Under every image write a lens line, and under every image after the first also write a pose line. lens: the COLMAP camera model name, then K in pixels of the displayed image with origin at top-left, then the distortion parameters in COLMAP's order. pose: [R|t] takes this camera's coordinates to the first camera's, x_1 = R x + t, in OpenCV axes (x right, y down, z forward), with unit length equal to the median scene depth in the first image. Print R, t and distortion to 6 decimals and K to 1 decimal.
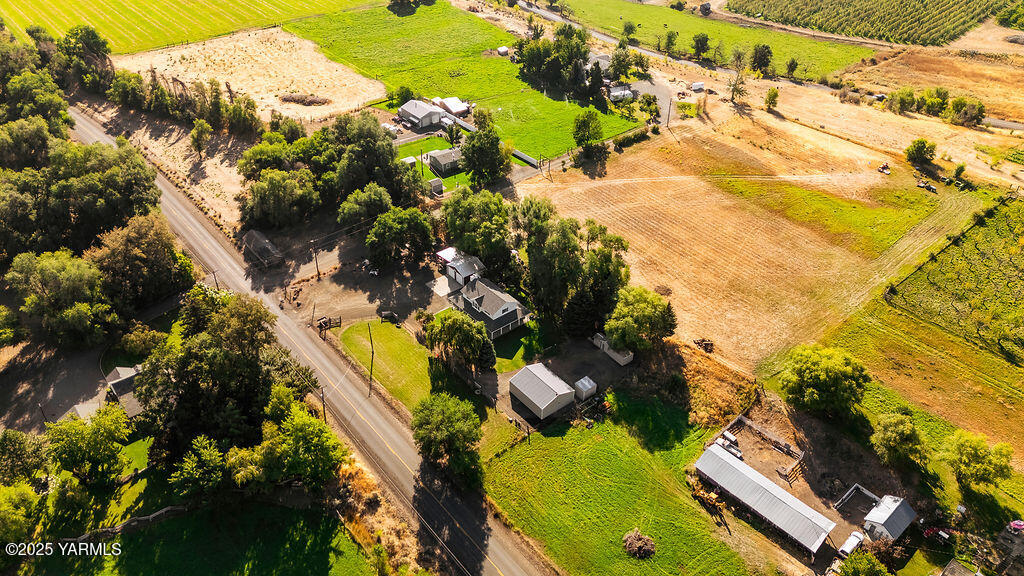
lens RADIAL K [[752.6, 0, 511.5], [0, 752.6, 288.4], [0, 0, 1]] dist [0.065545, -0.050782]
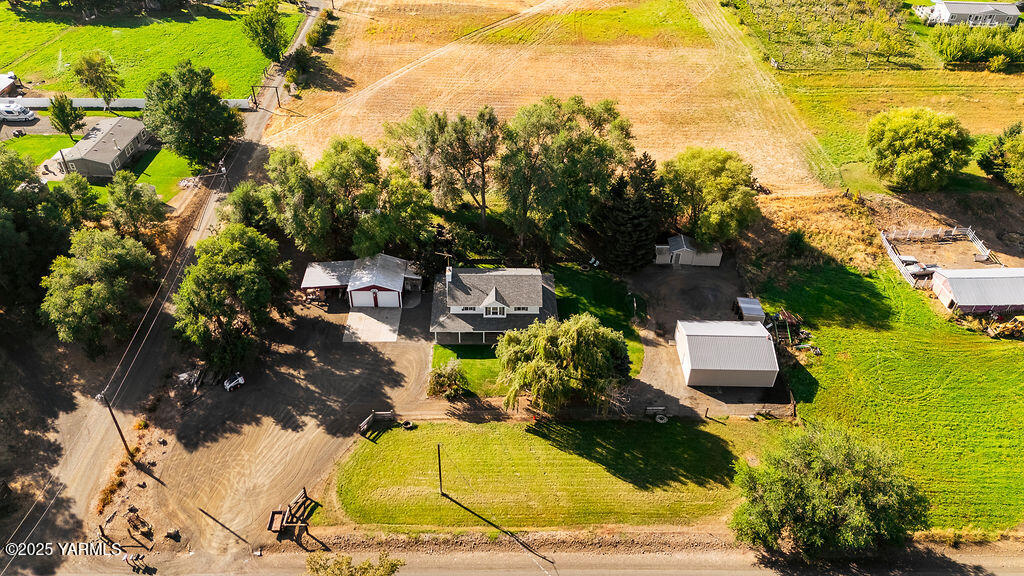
lens RADIAL K [[752.6, 0, 514.3], [0, 752.6, 288.4], [0, 0, 1]] dist [0.065545, -0.050782]
pose [[0.625252, -0.491762, 0.605995, -0.346888], [0.452935, 0.860999, 0.231368, -0.106804], [-0.635539, 0.129812, 0.761078, 0.538633]]
